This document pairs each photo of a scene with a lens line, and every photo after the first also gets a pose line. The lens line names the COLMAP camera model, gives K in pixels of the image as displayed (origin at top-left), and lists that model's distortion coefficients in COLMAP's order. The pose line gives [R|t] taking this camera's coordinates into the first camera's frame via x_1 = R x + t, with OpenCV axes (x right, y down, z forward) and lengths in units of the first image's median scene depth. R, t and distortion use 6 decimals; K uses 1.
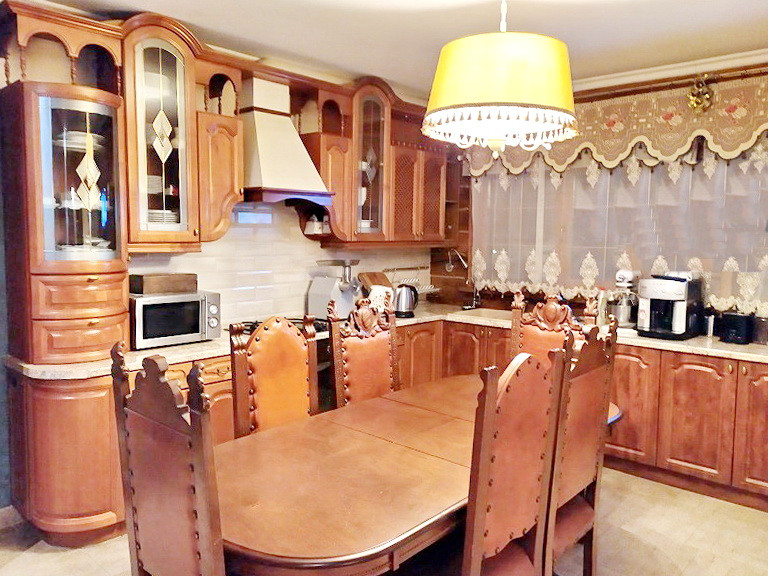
lens RADIAL K [[600.3, 0, 385.3], [0, 600.3, 281.6], [0, 0, 1]] dist [0.060459, -0.055651]
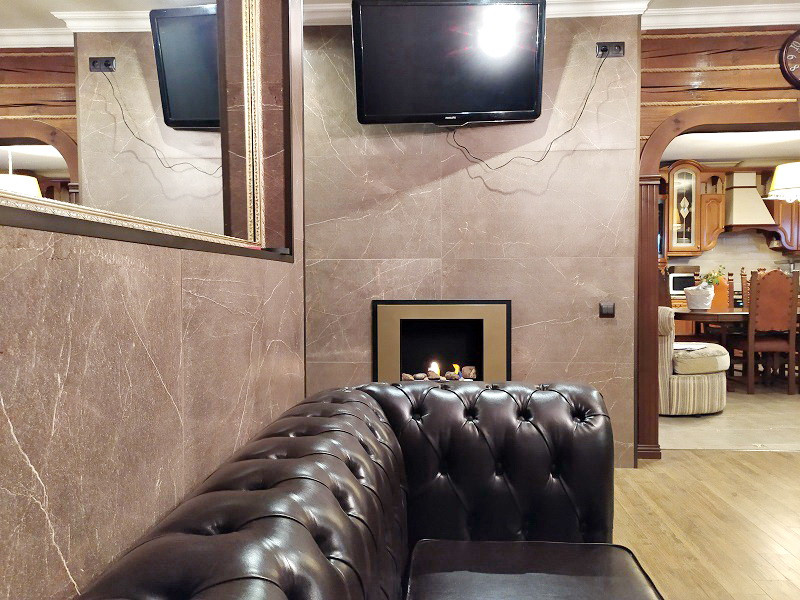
lens RADIAL K [[600.3, 0, 400.0], [0, 600.3, 300.0], [0, 0, 1]] dist [0.009024, 0.001365]
pose [[0.626381, 0.007762, -0.779479, 0.748324], [-0.051030, 0.998214, -0.031068, 0.244805], [0.777845, 0.059237, 0.625658, -1.280061]]
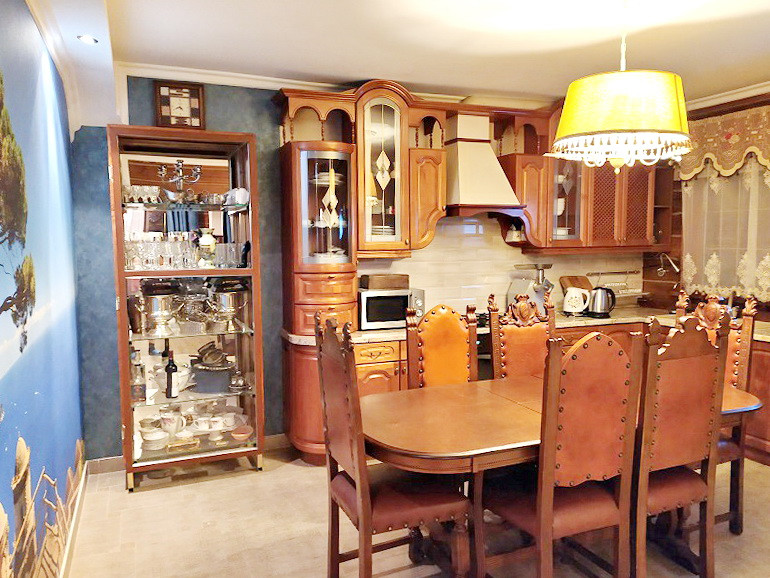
lens RADIAL K [[601.9, 0, 386.3], [0, 601.9, 282.6], [0, 0, 1]] dist [0.060459, -0.055651]
pose [[0.904578, 0.010824, -0.426170, 0.192091], [-0.016346, 0.999823, -0.009300, 0.017256], [0.425994, 0.015379, 0.904595, -0.176150]]
